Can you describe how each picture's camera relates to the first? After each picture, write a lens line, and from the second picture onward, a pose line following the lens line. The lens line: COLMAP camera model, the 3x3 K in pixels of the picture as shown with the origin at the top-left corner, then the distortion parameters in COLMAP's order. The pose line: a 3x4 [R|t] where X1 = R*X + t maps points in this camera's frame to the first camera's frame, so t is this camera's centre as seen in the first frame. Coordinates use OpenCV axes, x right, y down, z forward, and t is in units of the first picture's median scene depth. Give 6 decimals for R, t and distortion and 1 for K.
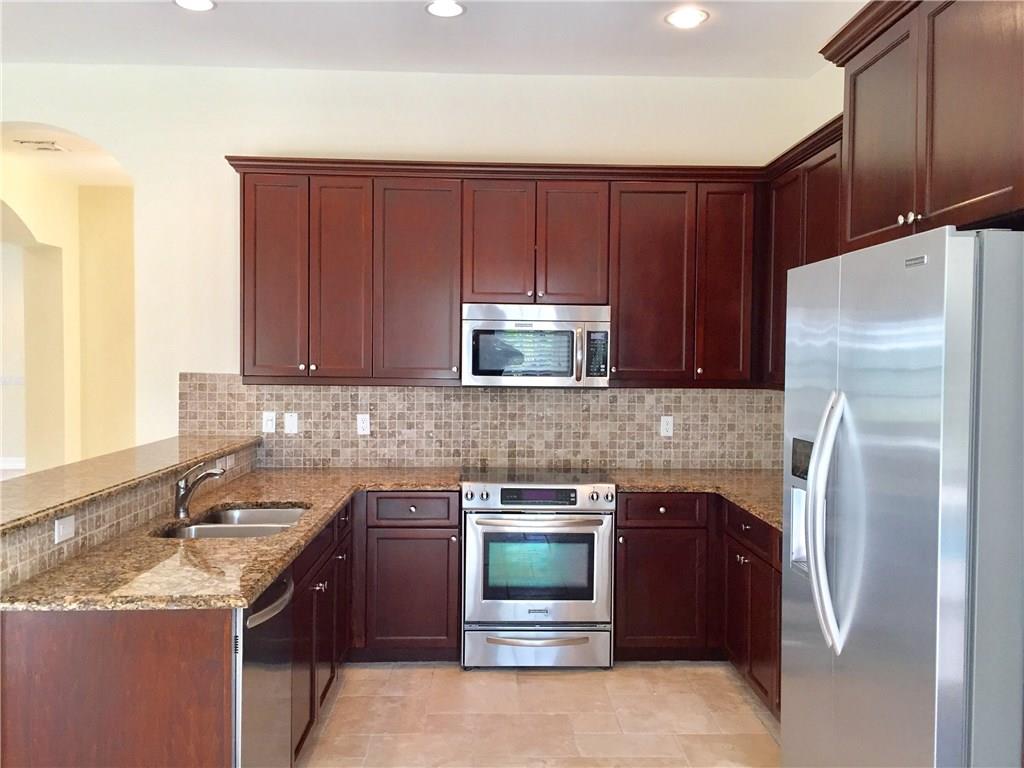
lens RADIAL K [[874.2, 0, 512.0], [0, 874.2, 384.0], [0, 0, 1]] dist [0.074938, -0.078194]
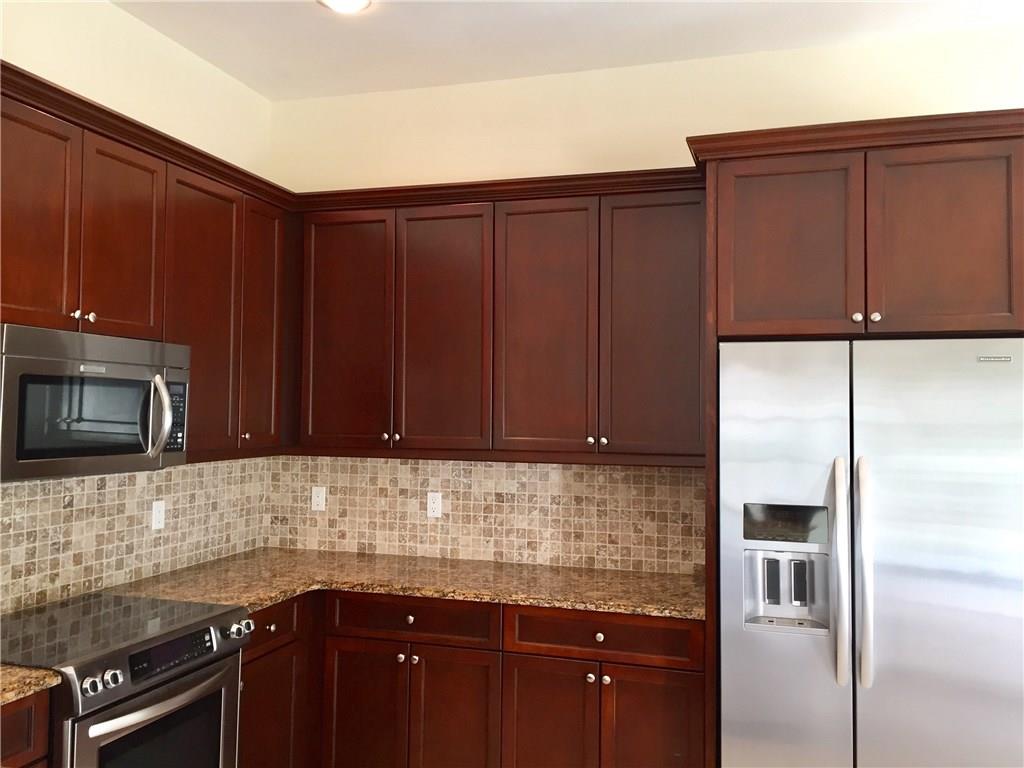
lens RADIAL K [[874.2, 0, 512.0], [0, 874.2, 384.0], [0, 0, 1]] dist [0.074938, -0.078194]
pose [[0.327009, 0.022576, 0.944752, -0.413454], [0.022316, 0.999251, -0.031603, -0.029402], [-0.944758, 0.031417, 0.326260, 0.493468]]
